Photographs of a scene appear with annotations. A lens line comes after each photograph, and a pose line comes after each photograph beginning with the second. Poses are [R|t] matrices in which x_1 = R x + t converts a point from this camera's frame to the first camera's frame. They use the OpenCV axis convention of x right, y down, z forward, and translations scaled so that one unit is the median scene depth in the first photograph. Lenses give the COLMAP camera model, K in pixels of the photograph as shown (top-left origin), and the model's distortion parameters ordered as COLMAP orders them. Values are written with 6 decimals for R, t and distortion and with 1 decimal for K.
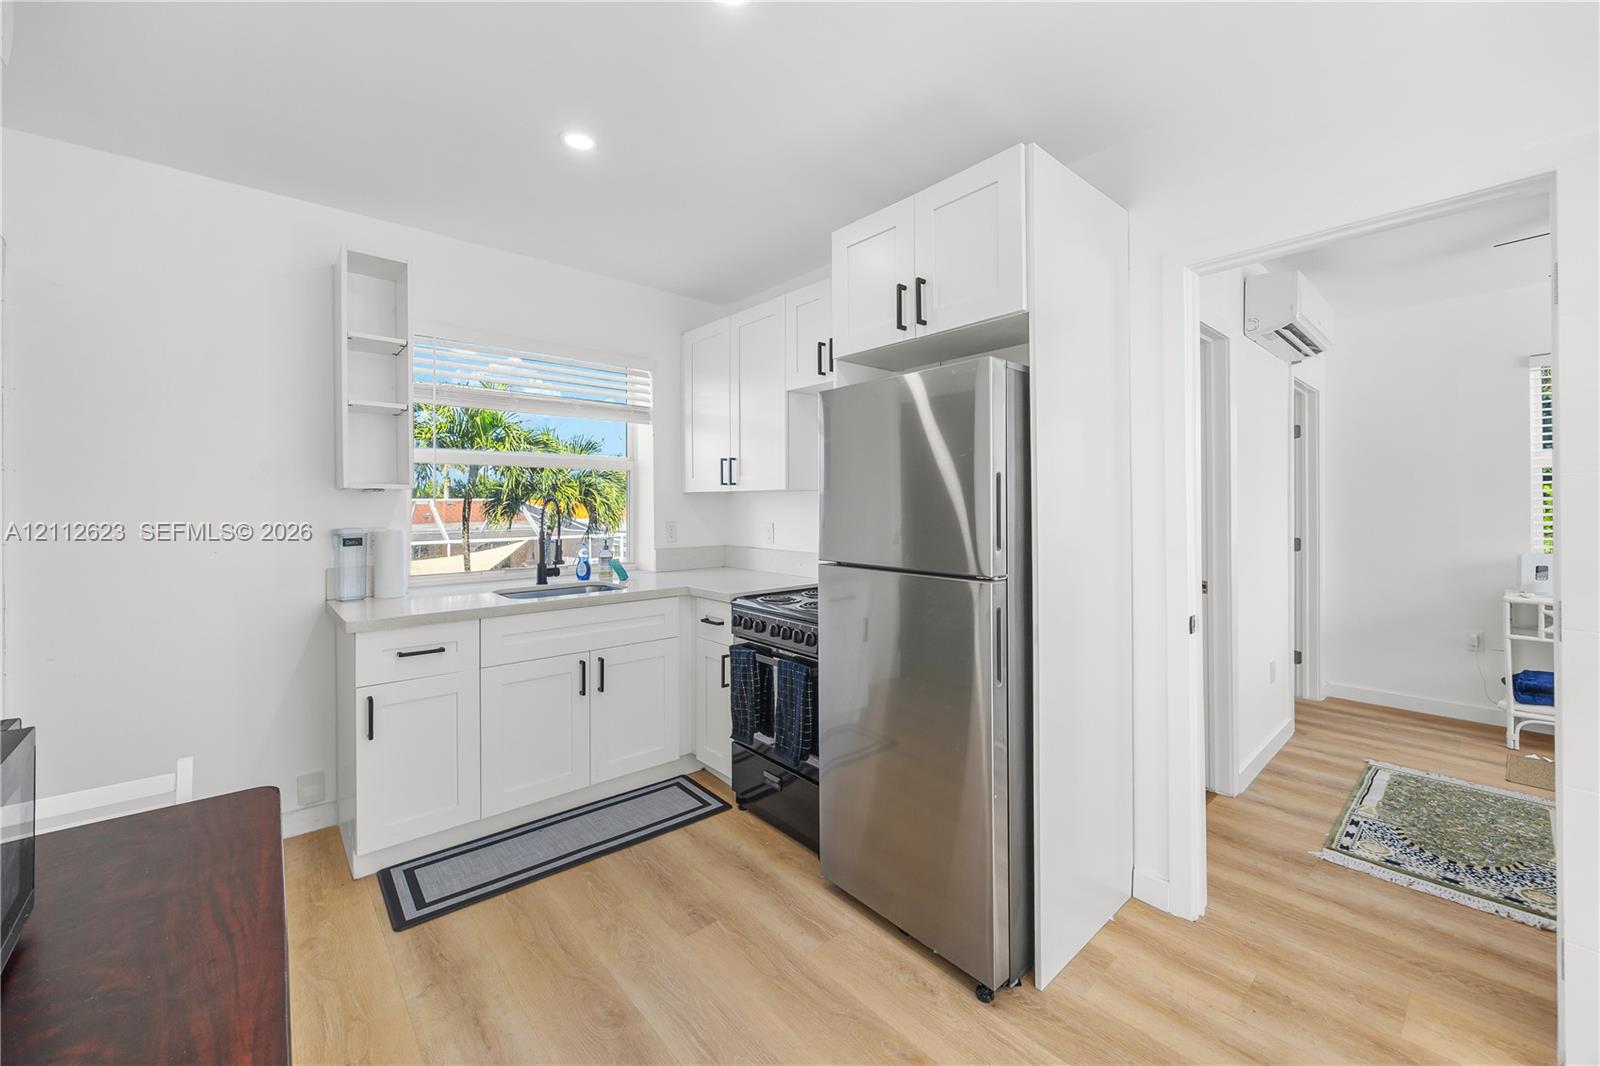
lens RADIAL K [[639.9, 0, 835.8], [0, 639.9, 508.7], [0, 0, 1]] dist [-0.002278, -0.000470]
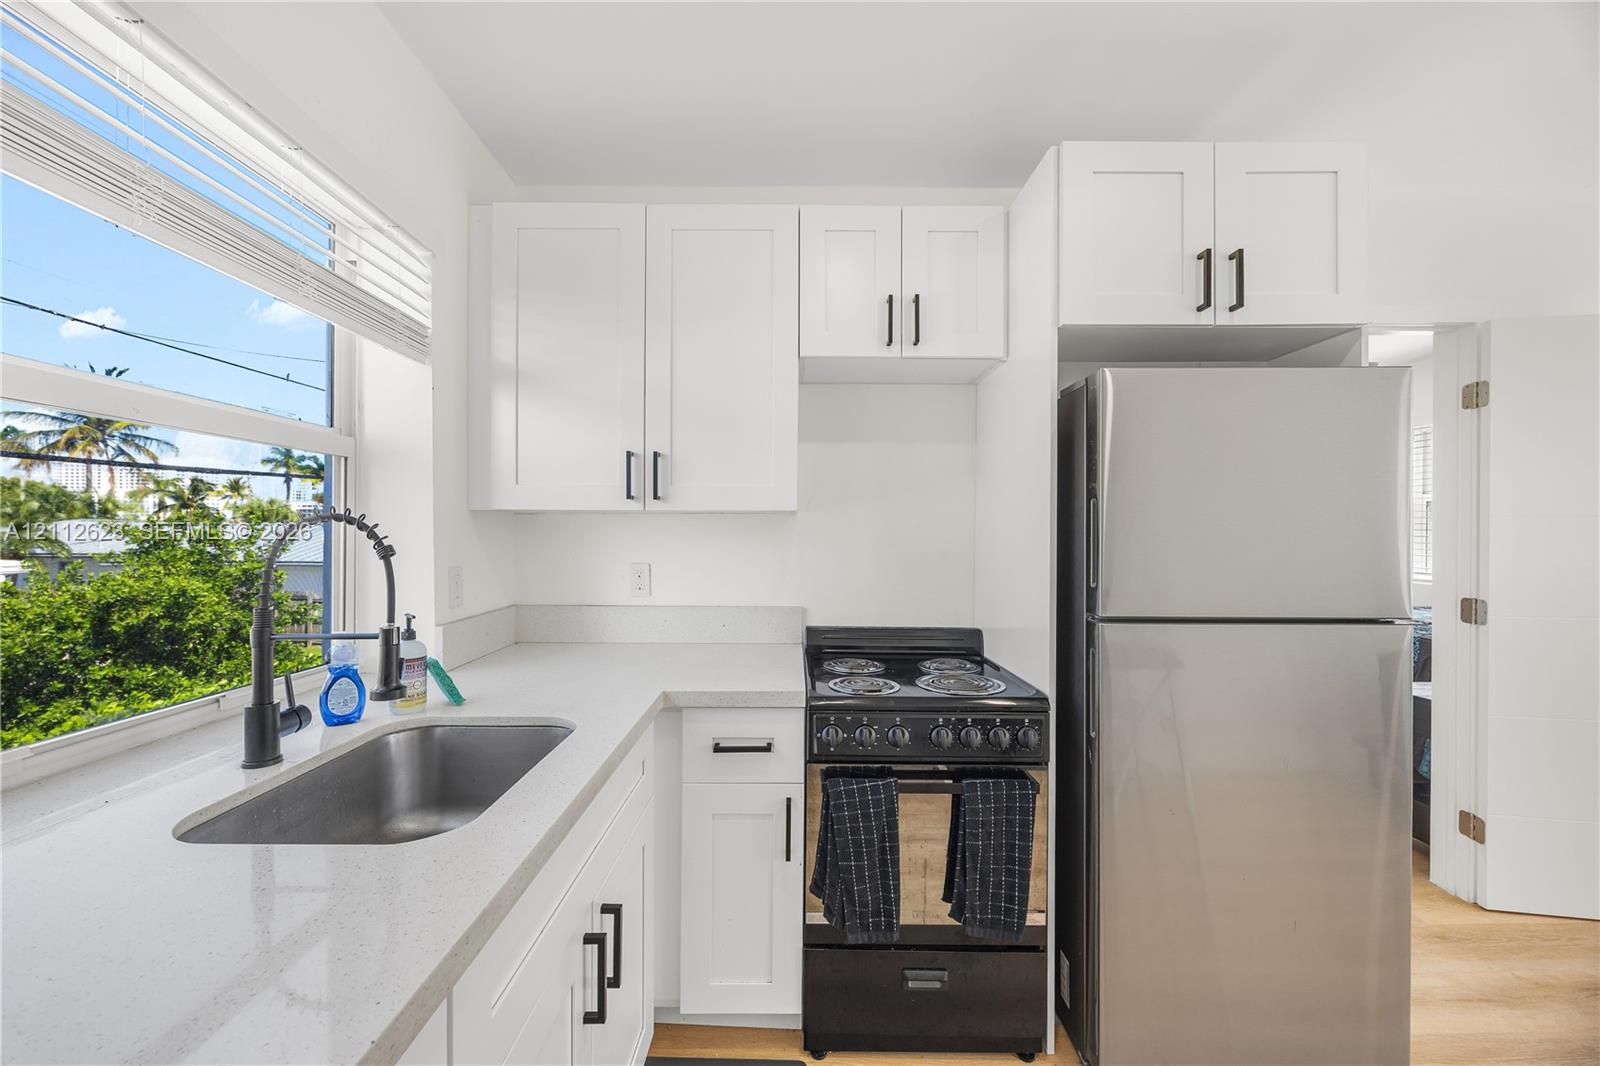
lens RADIAL K [[612.8, 0, 797.7], [0, 612.8, 538.9], [0, 0, 1]] dist [-0.000090, -0.000044]
pose [[0.672778, 0.003629, 0.739835, -0.484659], [-0.007432, 0.999971, 0.001854, -0.004534], [-0.739807, -0.006746, 0.672786, 0.535241]]
